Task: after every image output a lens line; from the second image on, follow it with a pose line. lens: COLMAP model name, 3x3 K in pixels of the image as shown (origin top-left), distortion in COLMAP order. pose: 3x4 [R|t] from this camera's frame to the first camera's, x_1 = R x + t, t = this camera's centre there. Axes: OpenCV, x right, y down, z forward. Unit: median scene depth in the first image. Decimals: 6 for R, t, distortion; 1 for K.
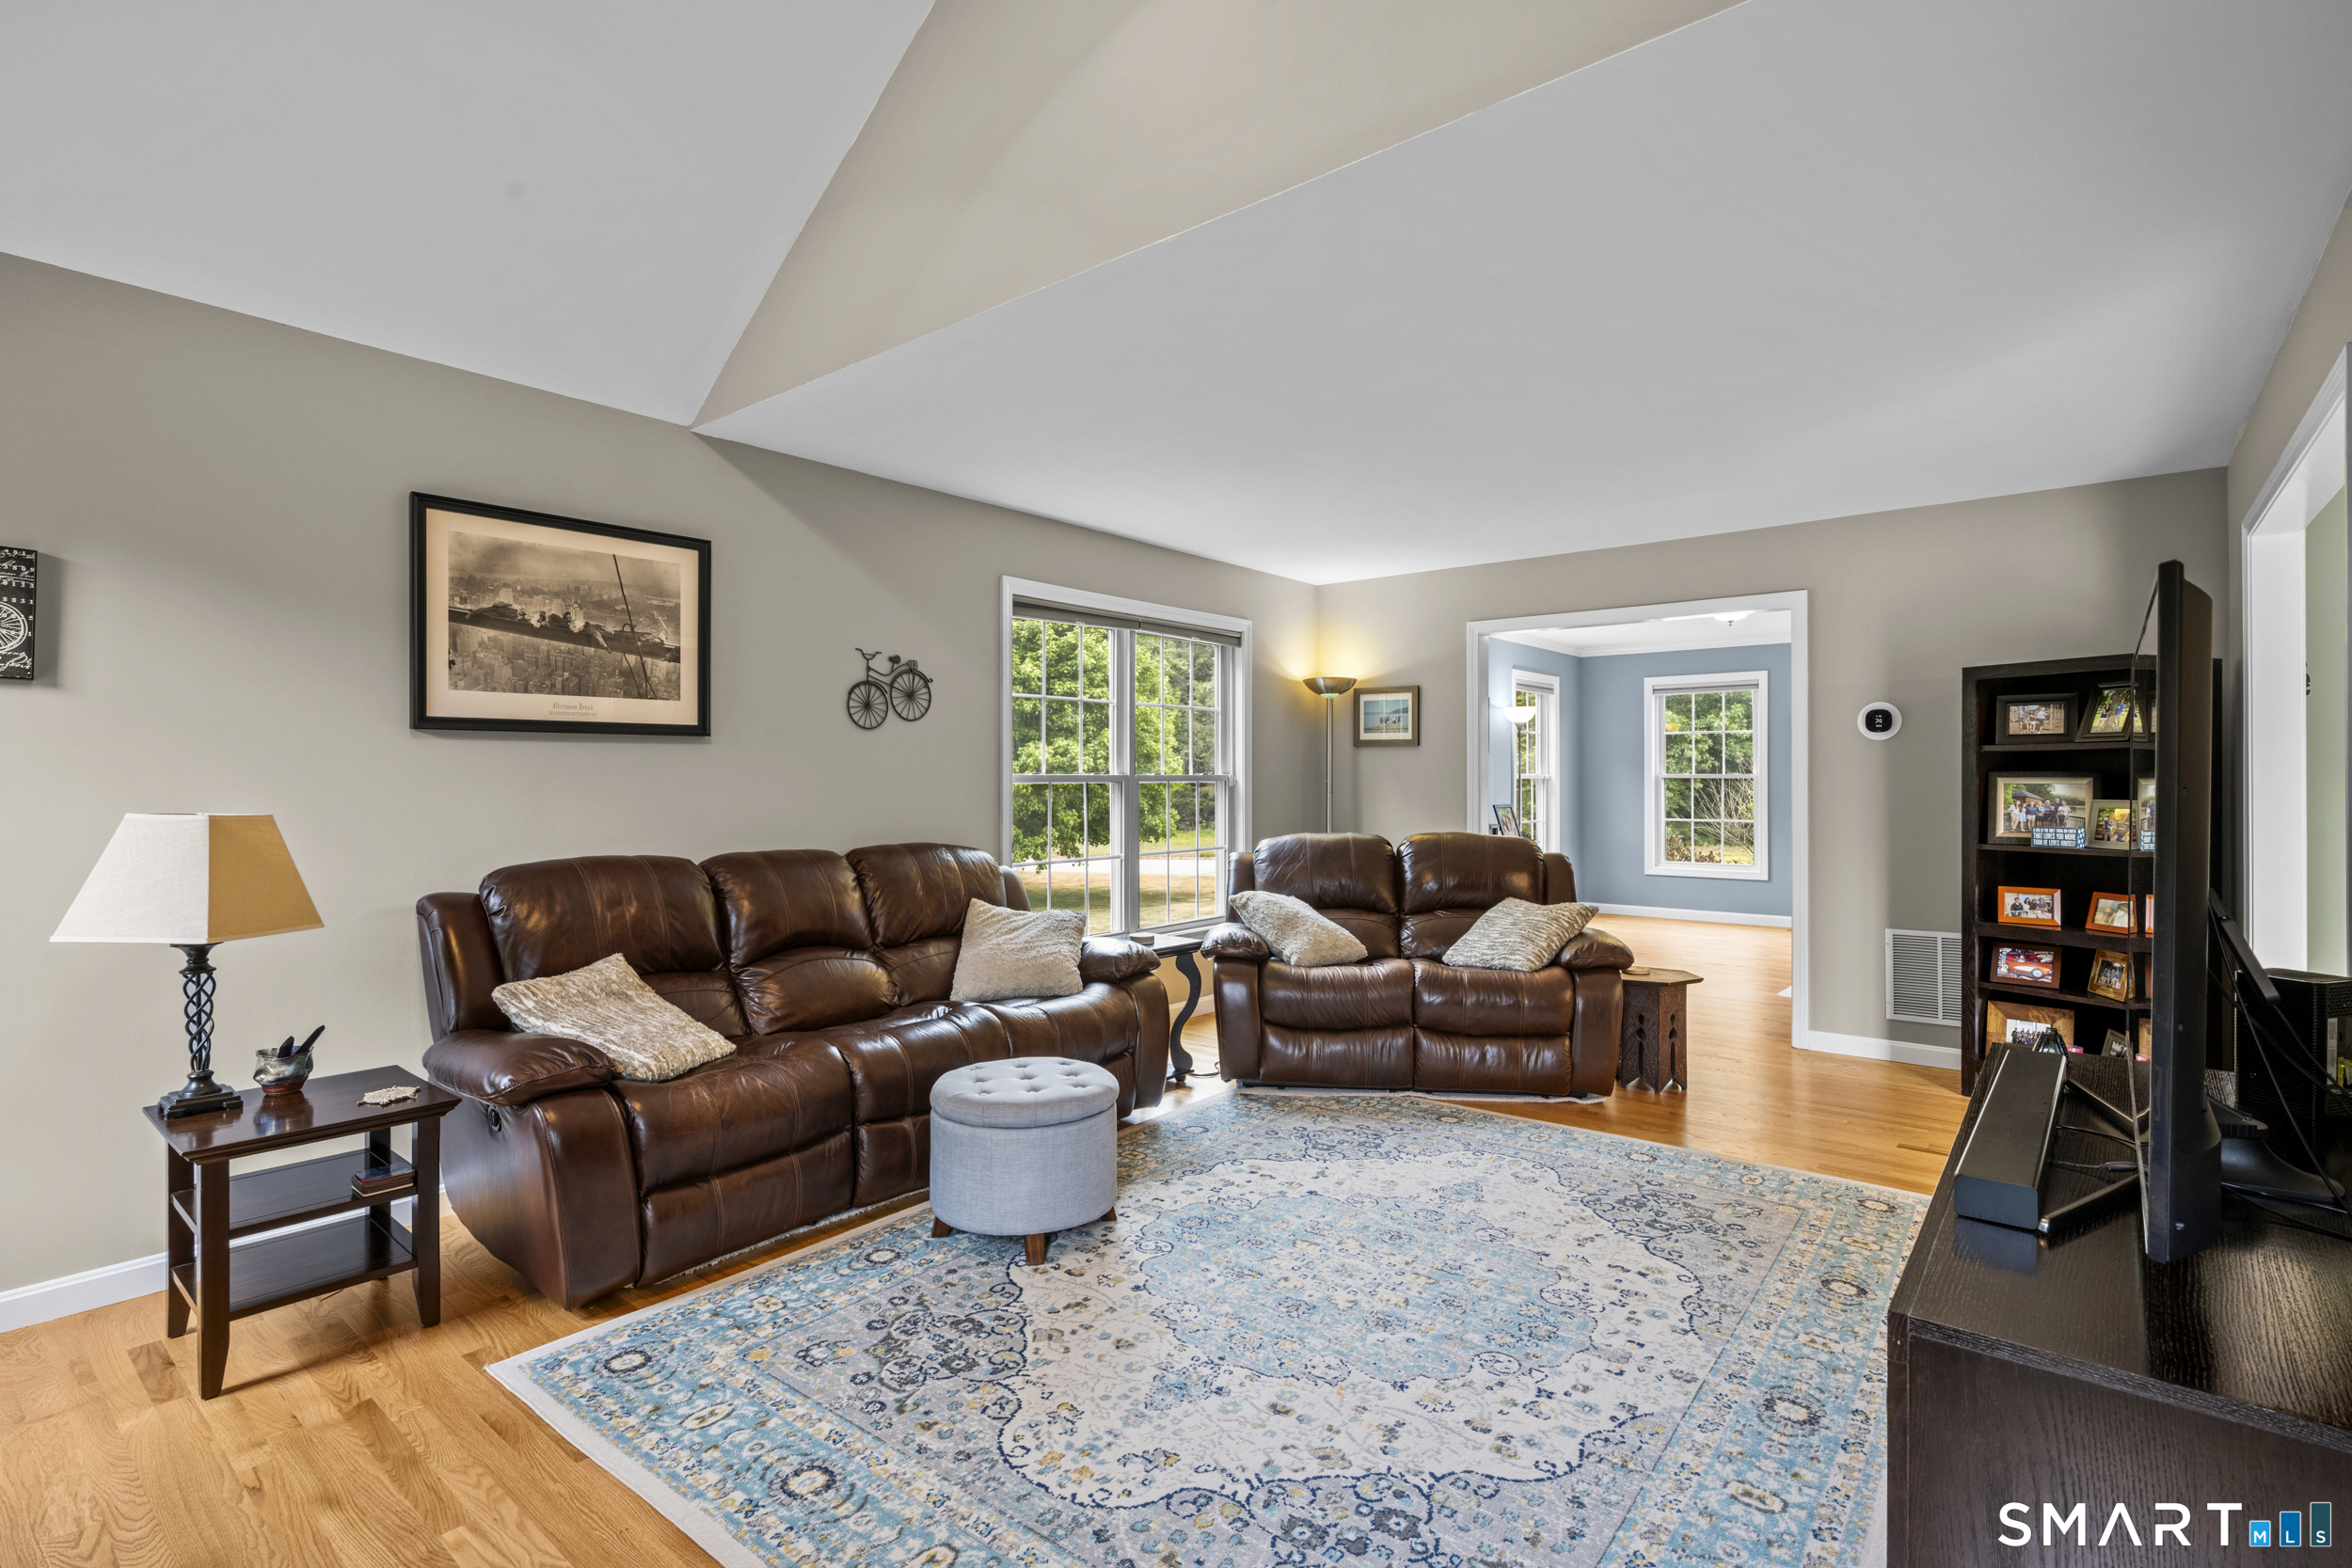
lens RADIAL K [[1114.2, 0, 1179.8], [0, 1114.2, 784.1], [0, 0, 1]] dist [0.001319, 0.000108]
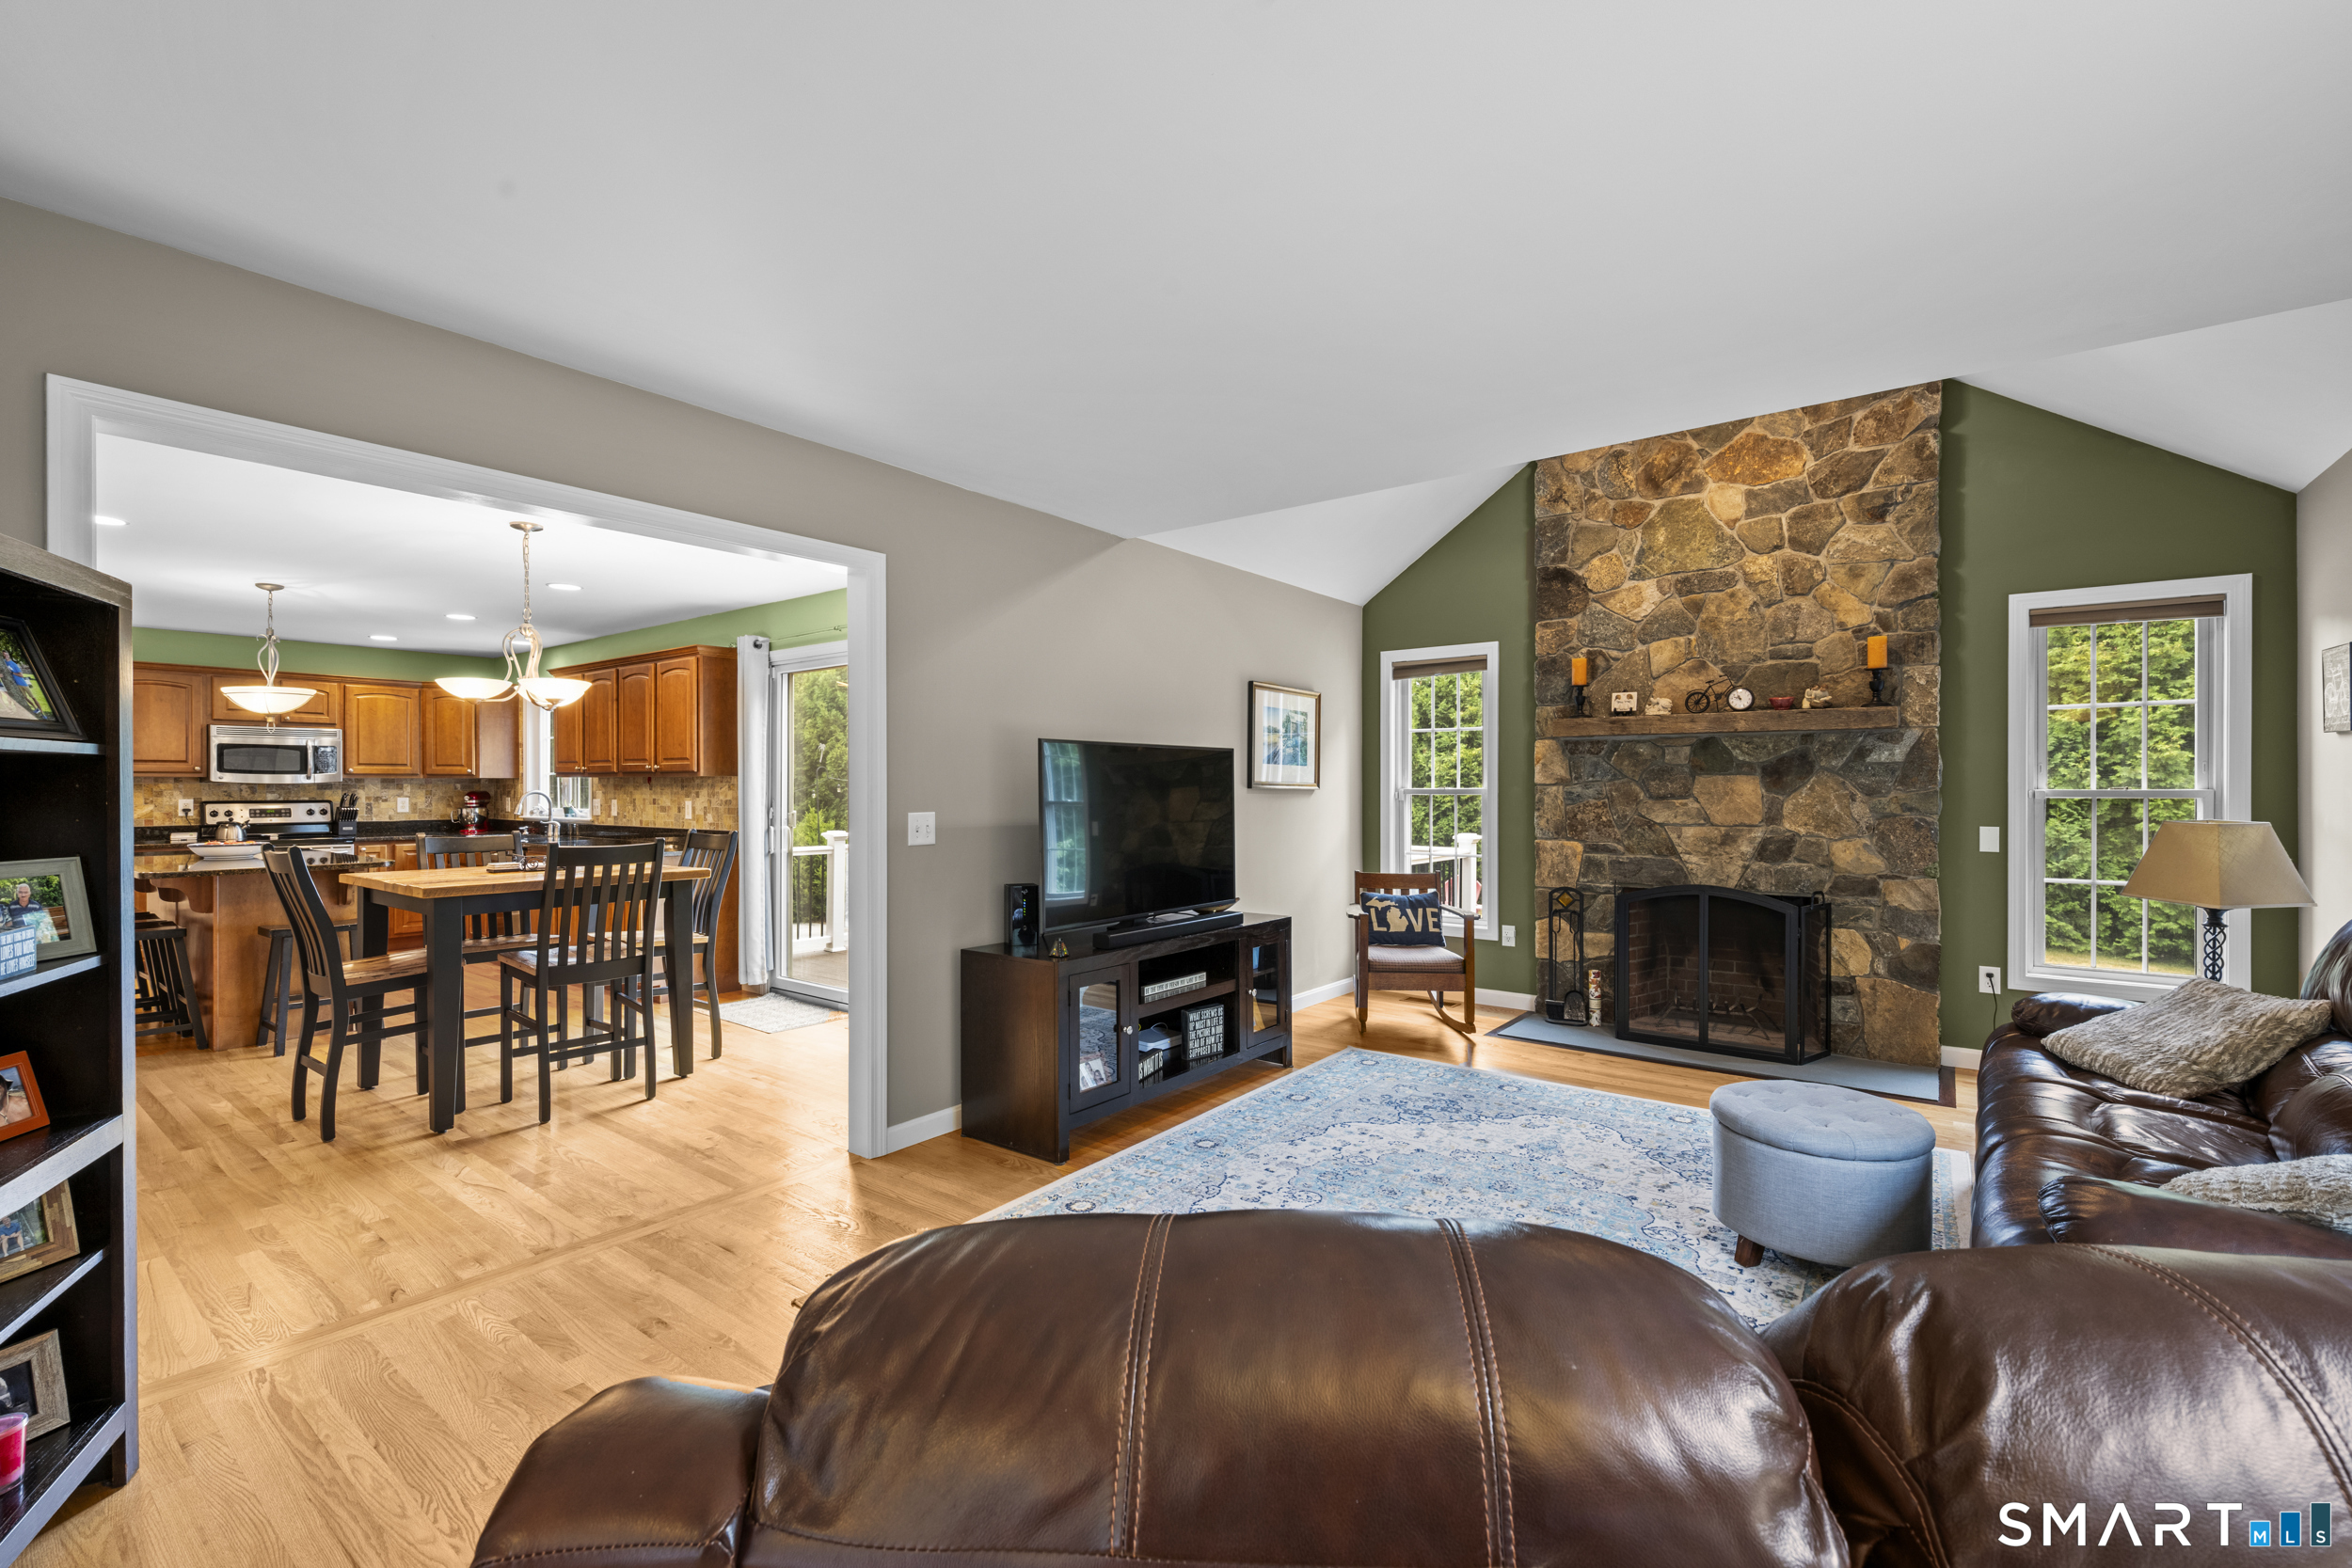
lens RADIAL K [[1006.5, 0, 1184.2], [0, 1006.5, 787.9], [0, 0, 1]] dist [0.005247, 0.001520]
pose [[-0.999287, 0.002453, -0.037689, 0.554389], [0.002155, 0.999966, 0.007939, -0.031660], [0.037707, 0.007852, -0.999258, 2.276460]]
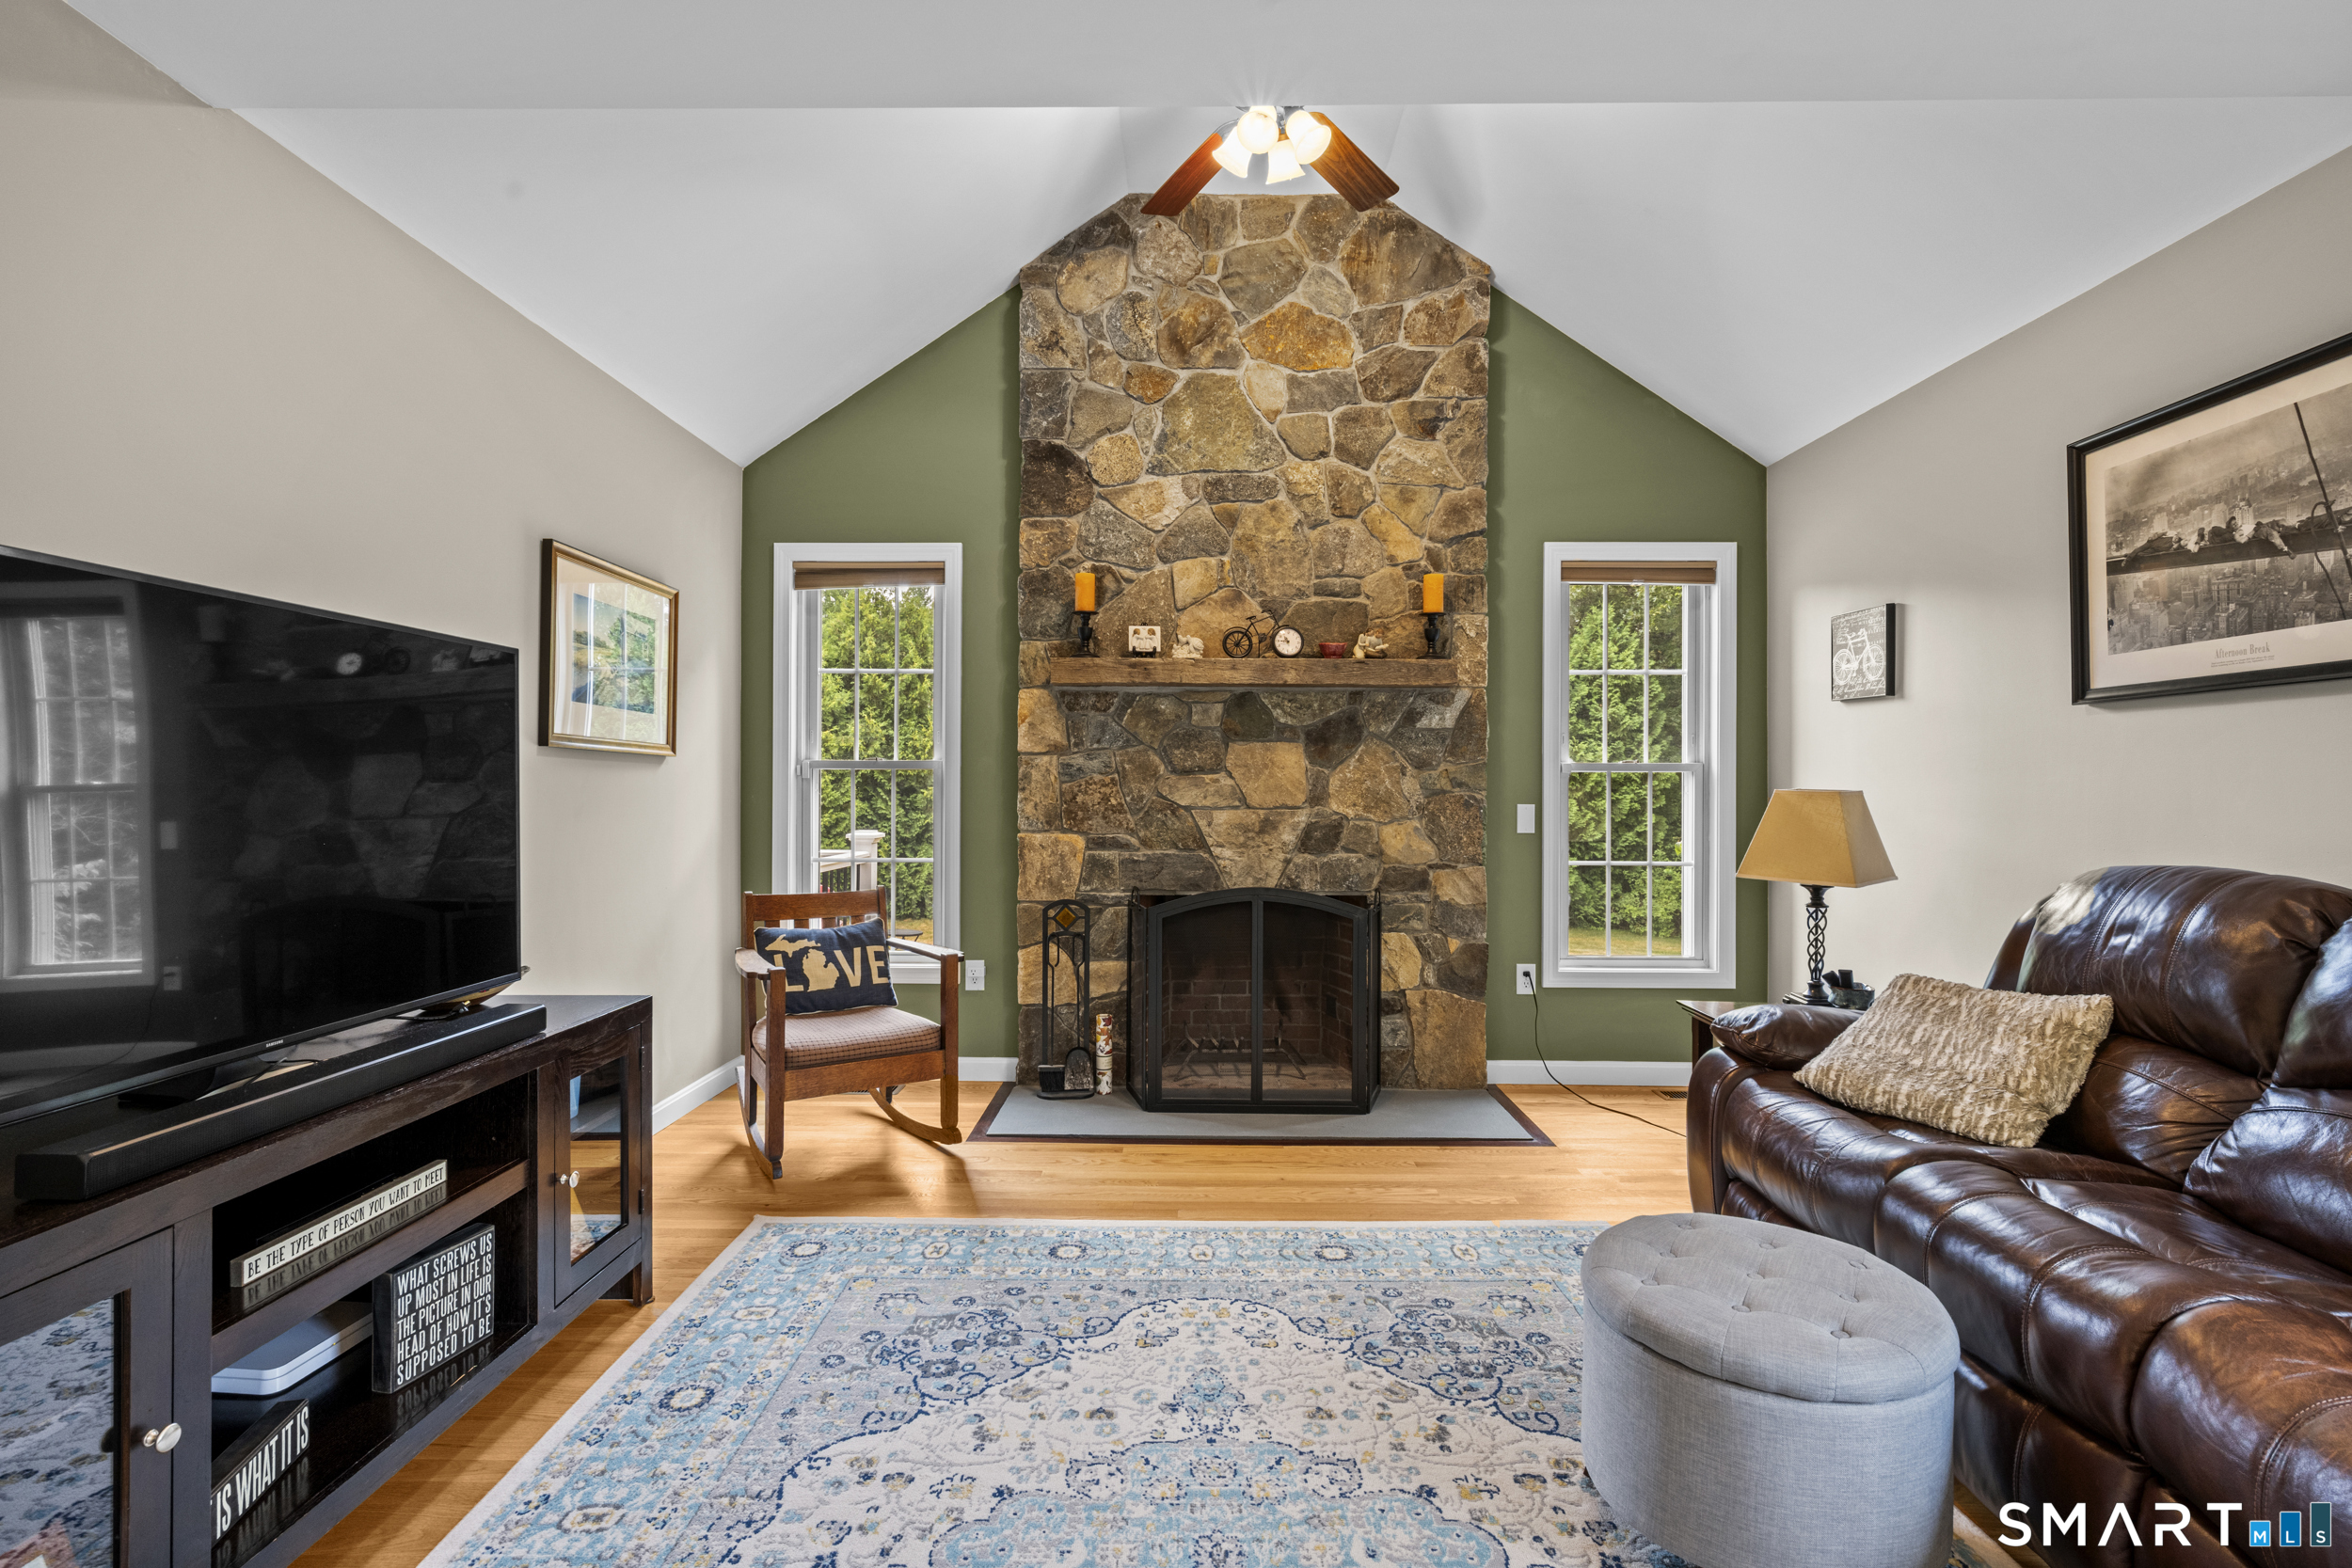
lens RADIAL K [[1075.1, 0, 1179.1], [0, 1075.1, 779.9], [0, 0, 1]] dist [0.001153, 0.000479]
pose [[-0.782382, -0.004098, -0.622785, 0.524583], [-0.005916, 0.999982, 0.000853, 0.018503], [0.622771, 0.004351, -0.782392, 1.511304]]
